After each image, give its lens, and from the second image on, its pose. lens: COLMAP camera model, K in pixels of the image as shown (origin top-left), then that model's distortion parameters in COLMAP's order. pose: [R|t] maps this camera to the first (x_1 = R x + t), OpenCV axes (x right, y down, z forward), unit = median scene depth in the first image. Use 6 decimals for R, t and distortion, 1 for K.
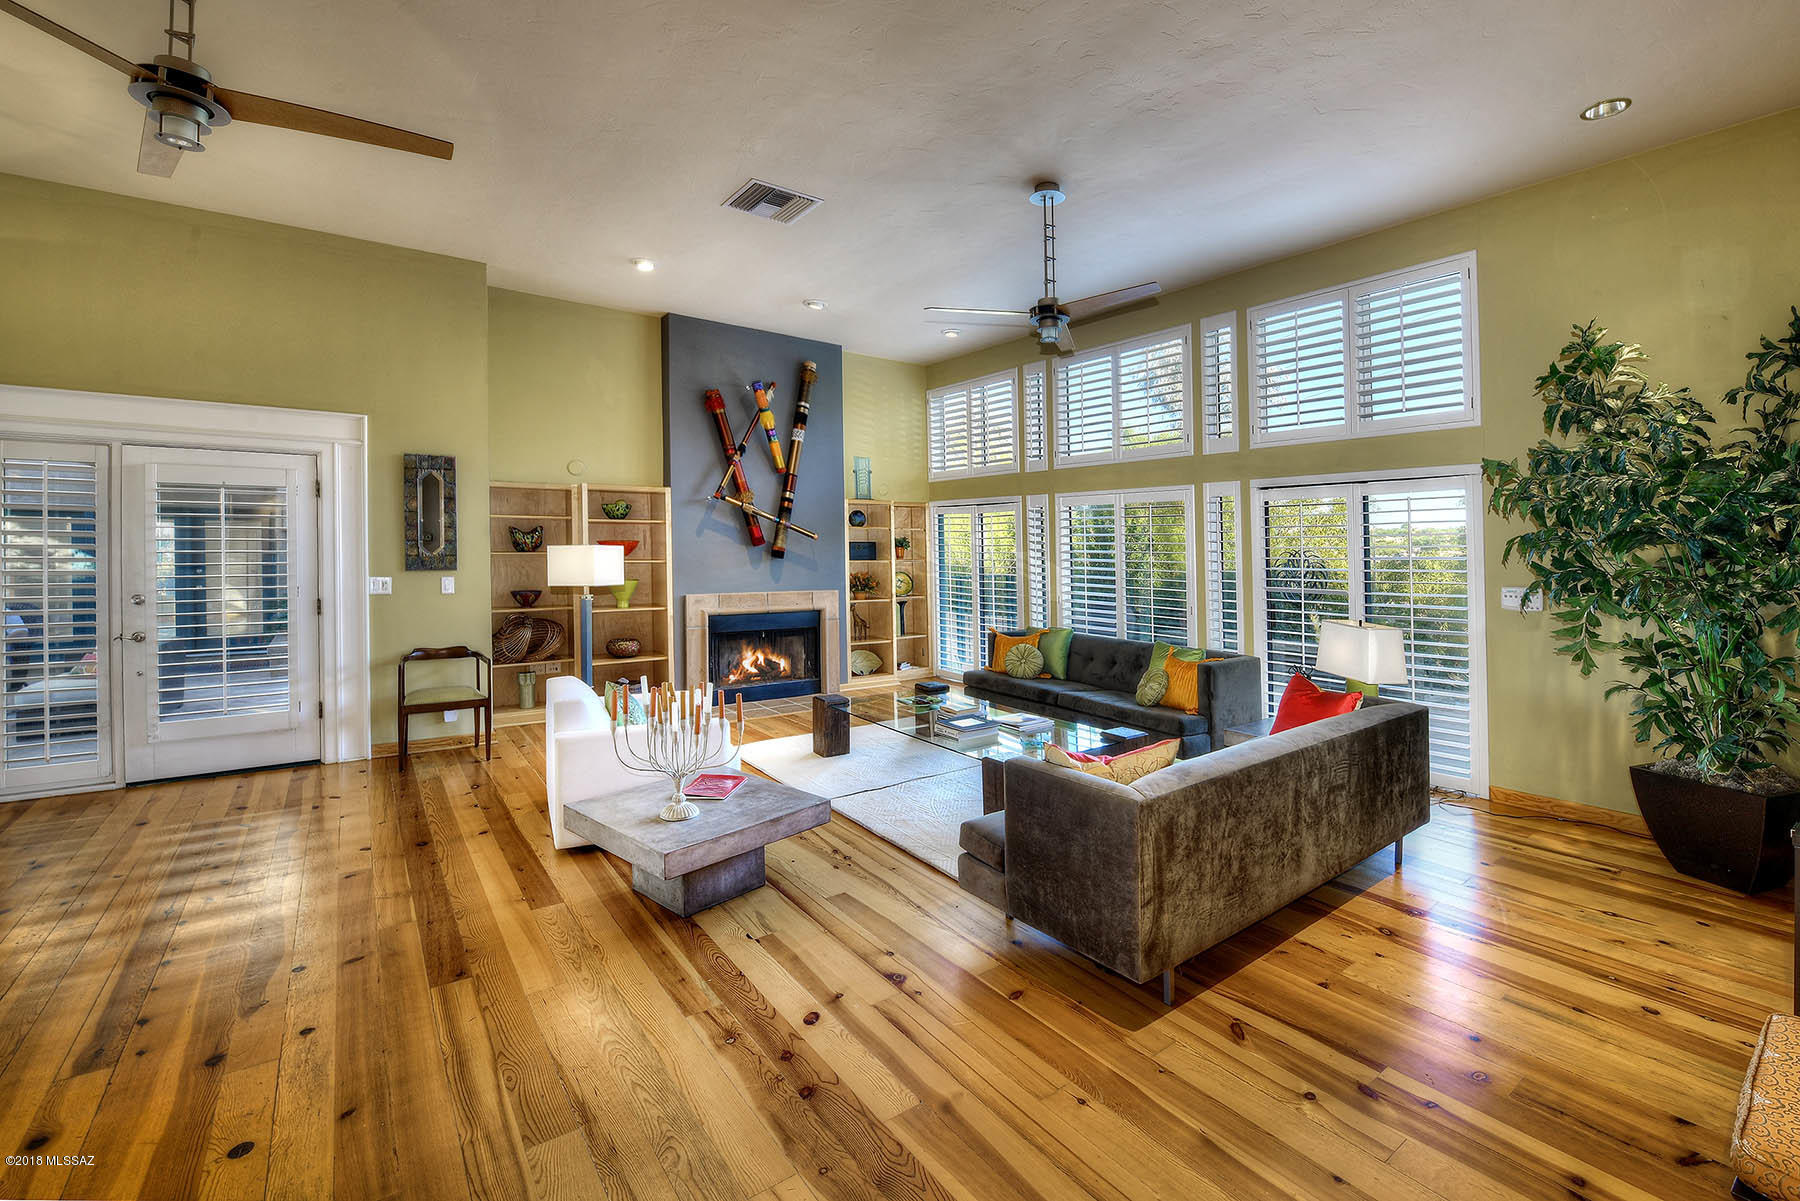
lens RADIAL K [[730.7, 0, 898.6], [0, 730.7, 559.5], [0, 0, 1]] dist [-0.001751, -0.000240]
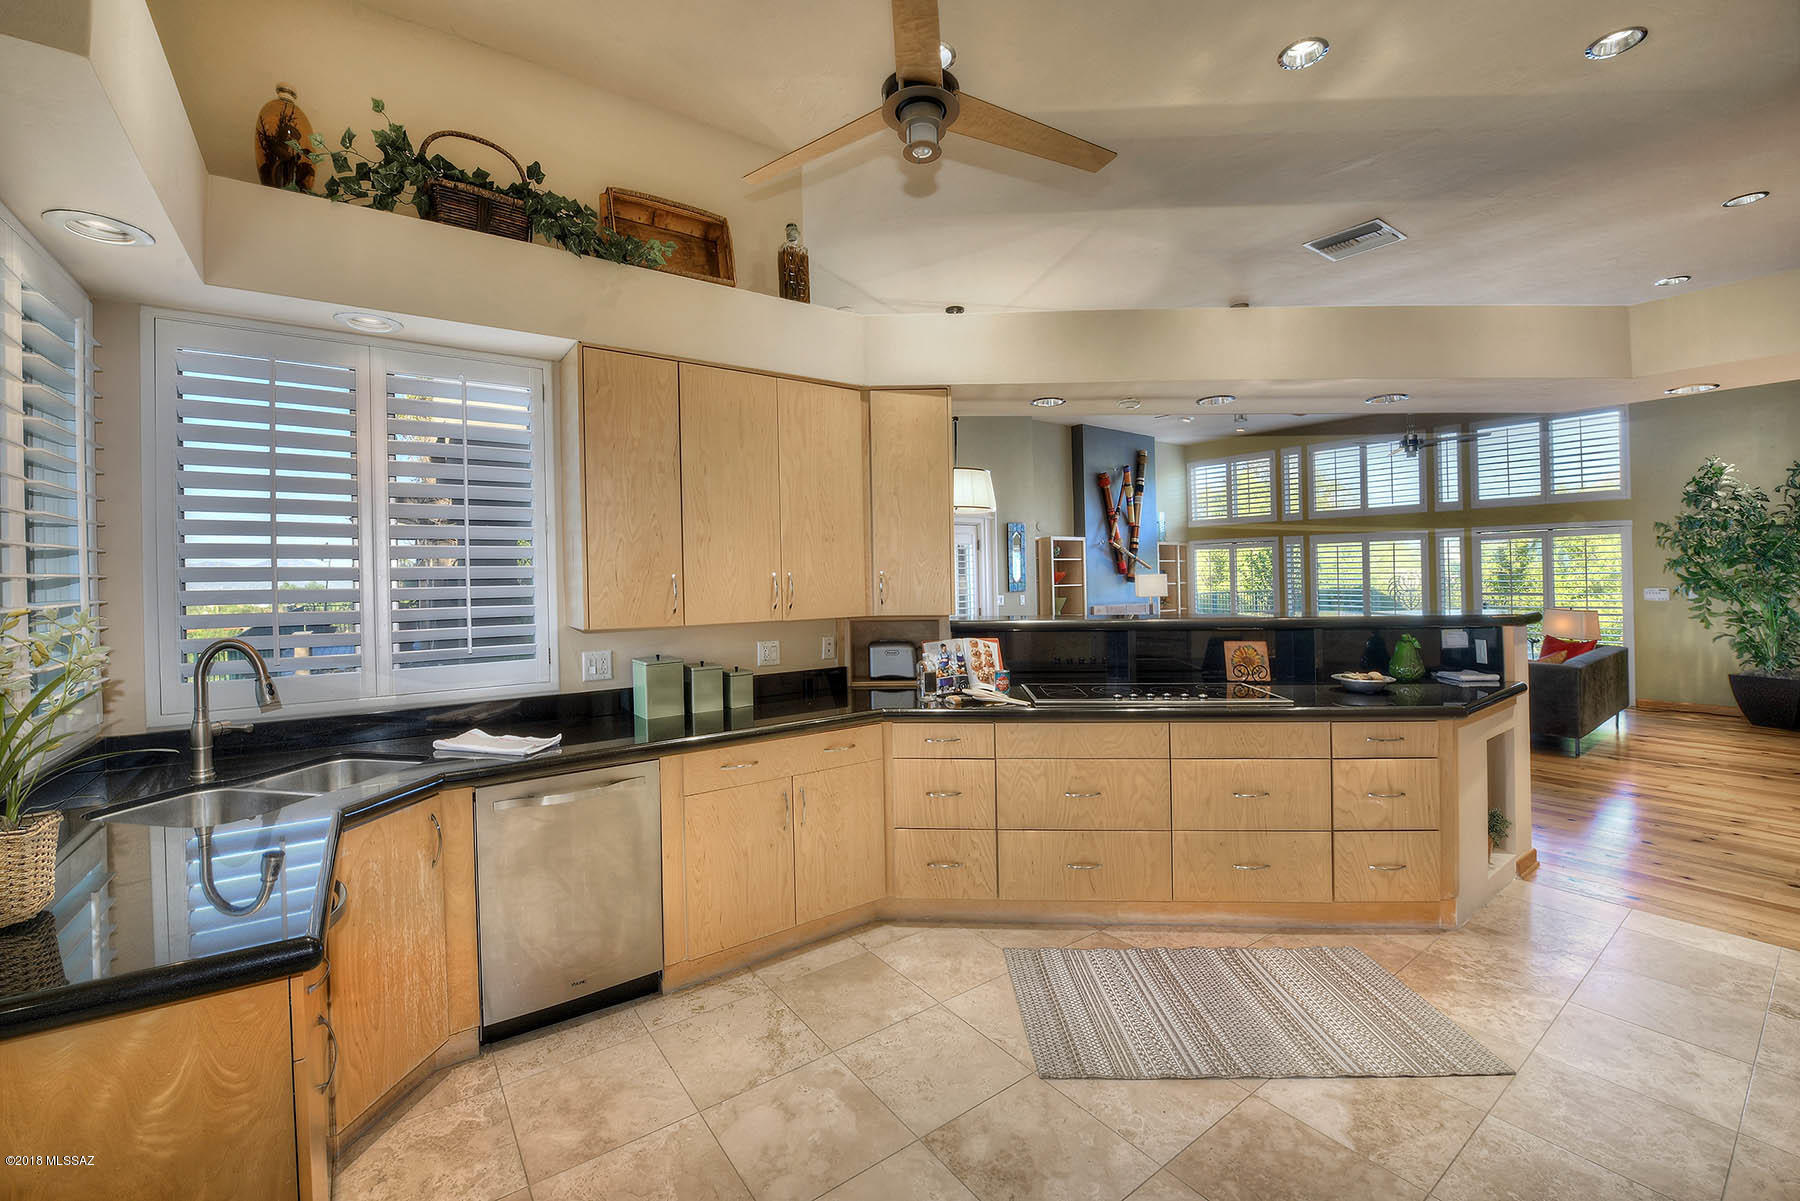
lens RADIAL K [[730.7, 0, 902.5], [0, 730.7, 590.3], [0, 0, 1]] dist [-0.001751, -0.000240]
pose [[0.999694, -0.020139, 0.014396, -1.297049], [0.020083, 0.999790, 0.004081, 0.000217], [-0.014476, -0.003791, 0.999888, -0.969764]]
